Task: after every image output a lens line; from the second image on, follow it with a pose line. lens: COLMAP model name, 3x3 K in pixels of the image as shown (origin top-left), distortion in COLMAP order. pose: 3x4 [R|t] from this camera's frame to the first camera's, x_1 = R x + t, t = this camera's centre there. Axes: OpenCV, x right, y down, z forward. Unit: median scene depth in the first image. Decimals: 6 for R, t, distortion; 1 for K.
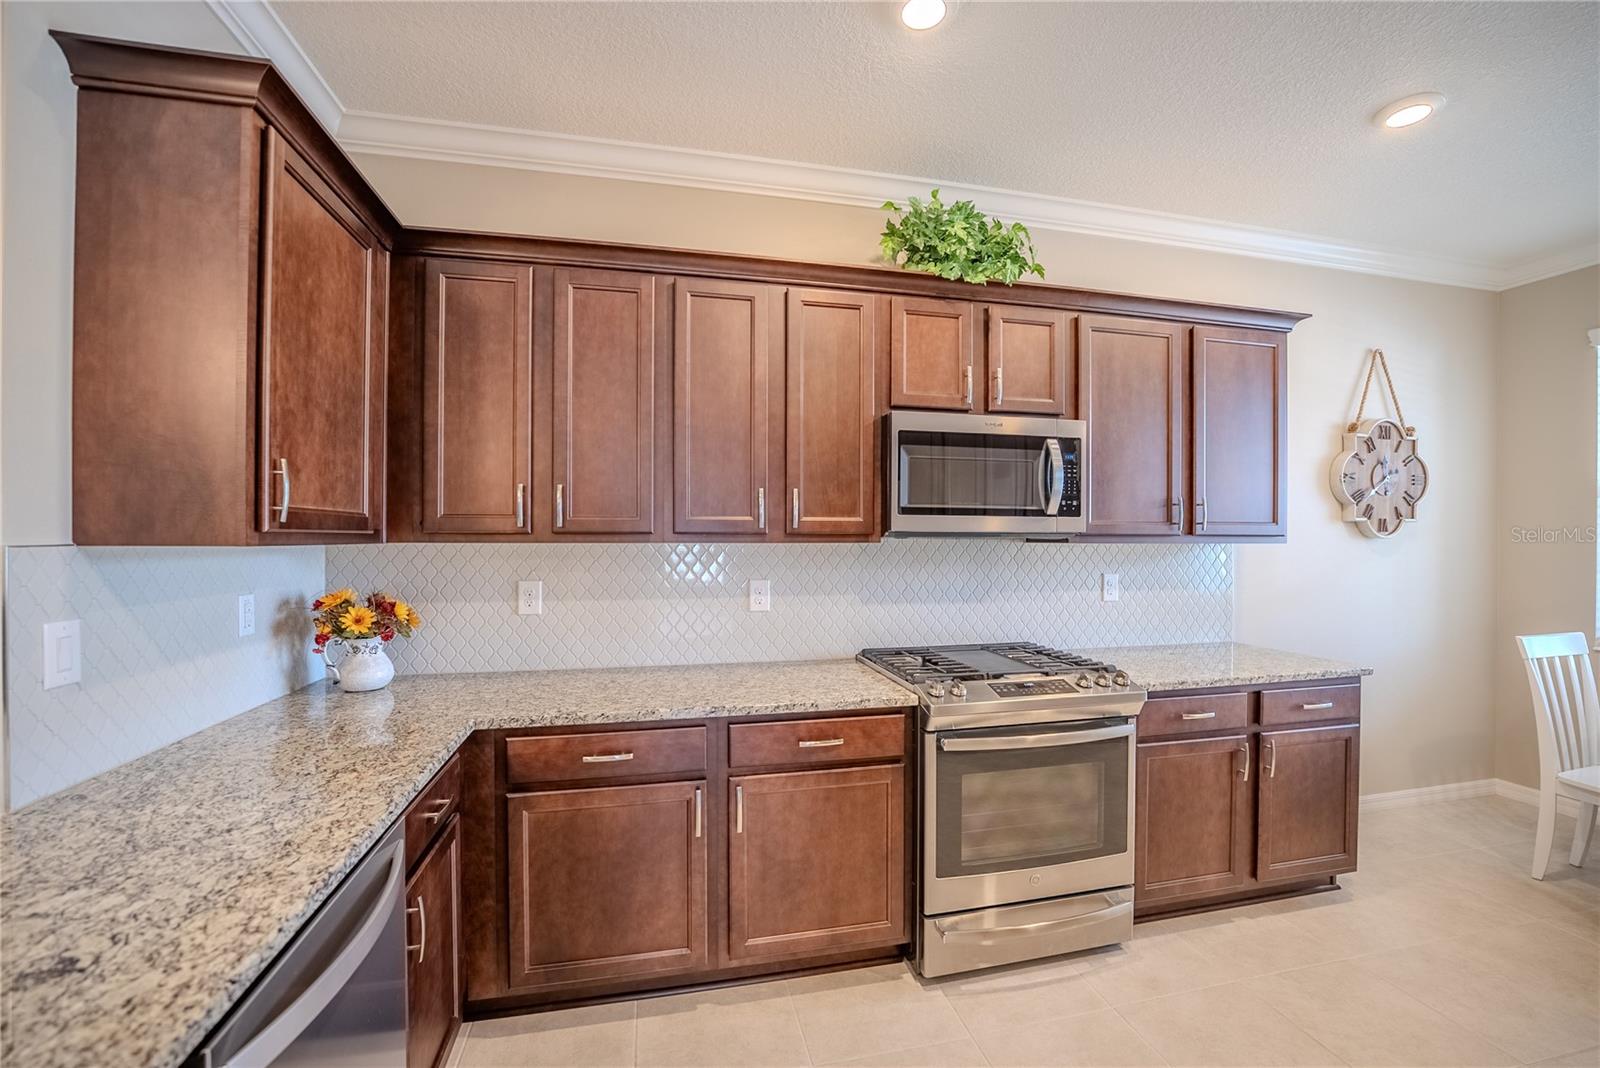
lens RADIAL K [[659.5, 0, 793.8], [0, 659.5, 539.2], [0, 0, 1]] dist [-0.023102, 0.000570]
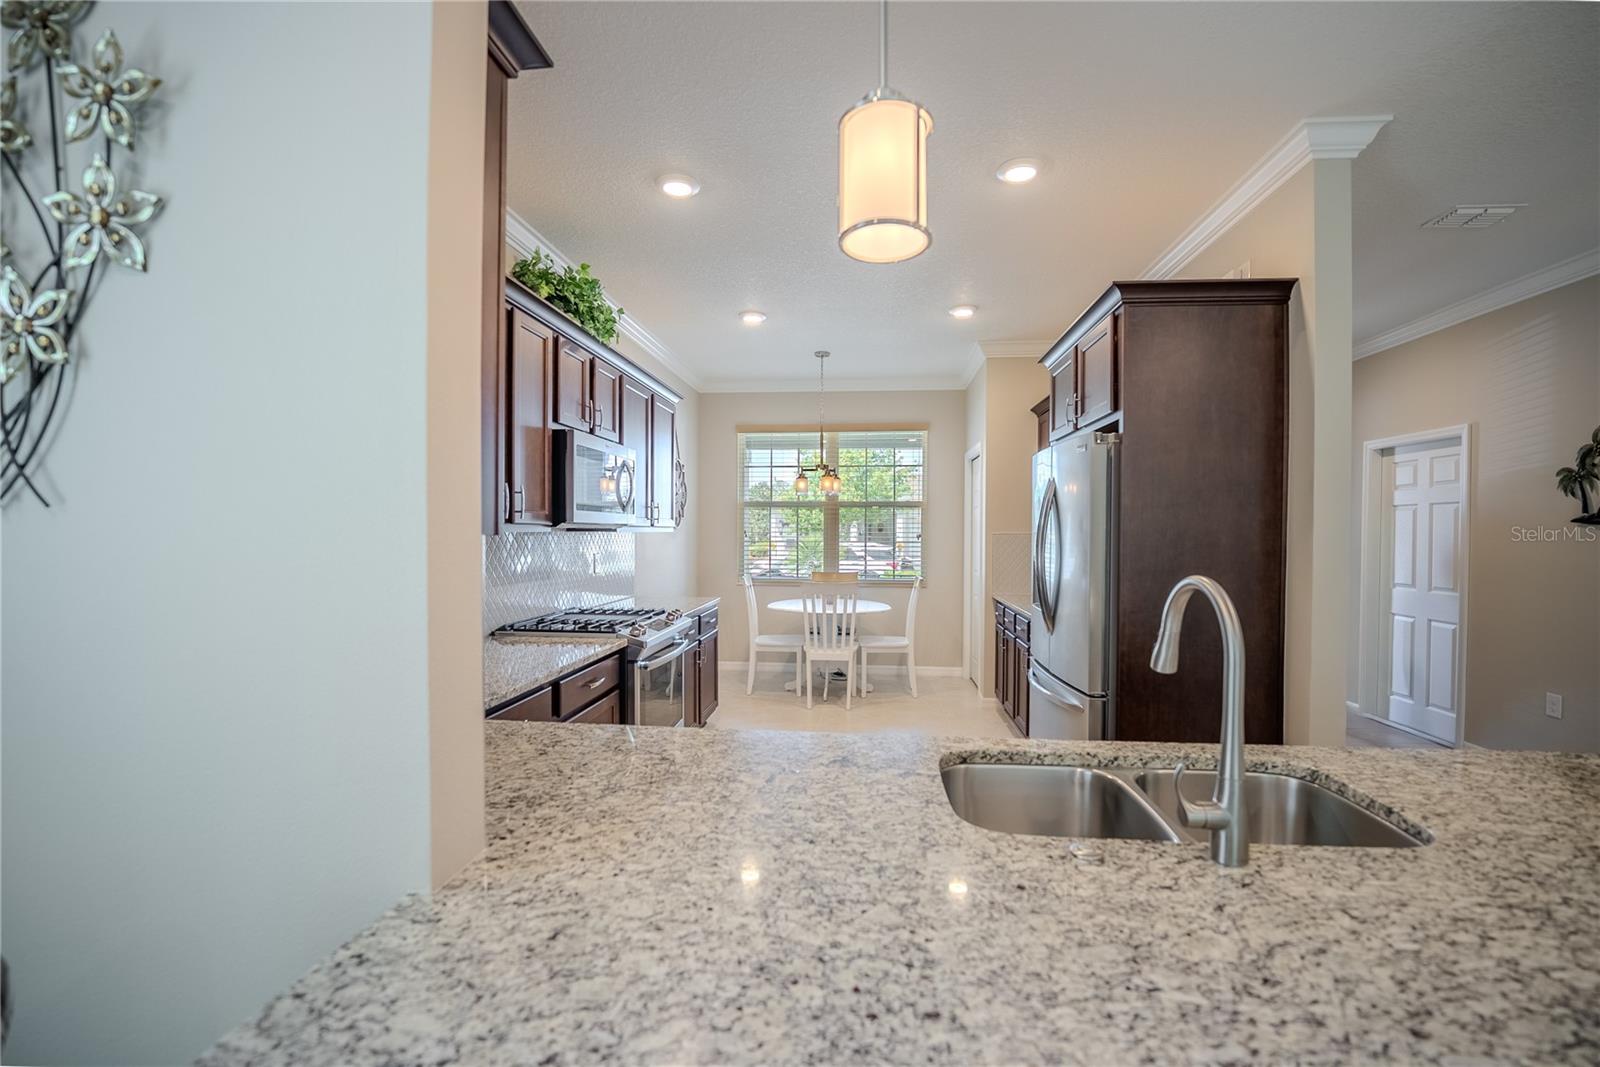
lens RADIAL K [[679.8, 0, 807.3], [0, 679.8, 534.7], [0, 0, 1]] dist [-0.021279, 0.000148]
pose [[0.318770, -0.007708, 0.947801, -0.892805], [-0.000070, 0.999967, 0.008156, -0.000931], [-0.947832, -0.002667, 0.318759, 0.133793]]
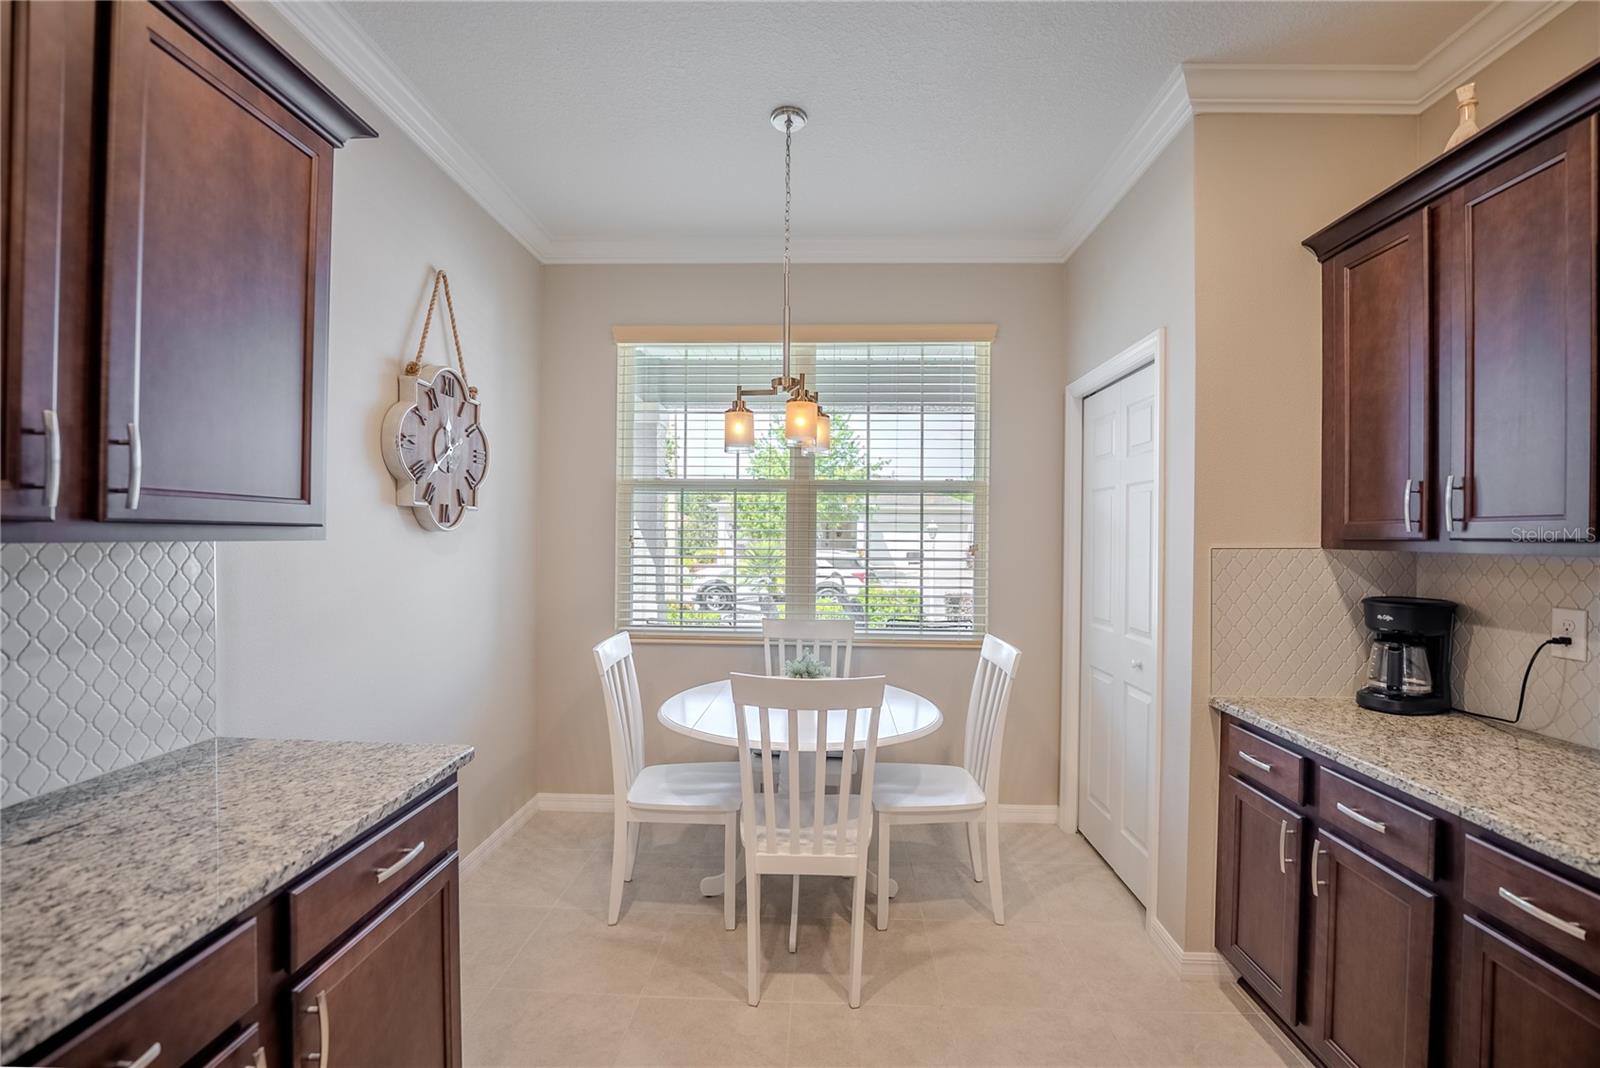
lens RADIAL K [[679.8, 0, 807.3], [0, 679.8, 535.2], [0, 0, 1]] dist [-0.021279, 0.000148]
pose [[0.258595, -0.001244, 0.965985, 0.369674], [-0.004293, 0.999988, 0.002437, -0.000392], [-0.965976, -0.004777, 0.258587, 0.538403]]
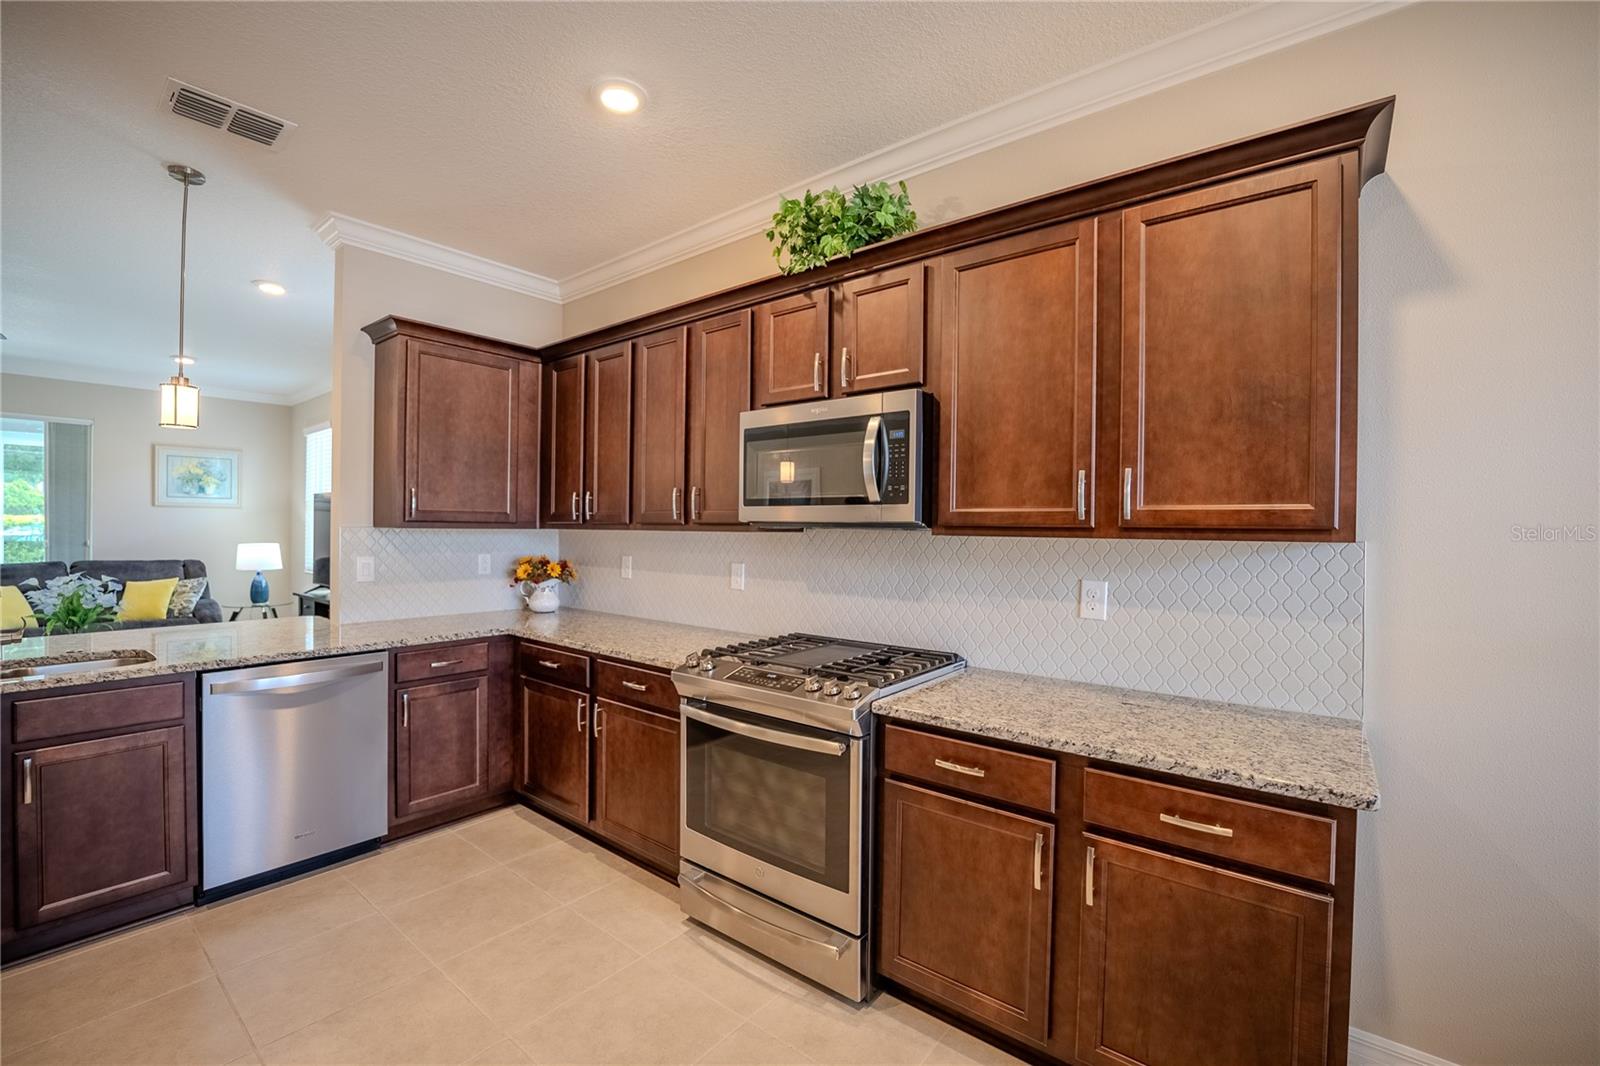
lens RADIAL K [[679.8, 0, 807.3], [0, 679.8, 534.2], [0, 0, 1]] dist [-0.021279, 0.000148]
pose [[0.621694, 0.010911, -0.783185, 1.016944], [-0.011494, 0.999922, 0.004806, 0.002200], [0.783176, 0.006014, 0.621771, 0.349003]]
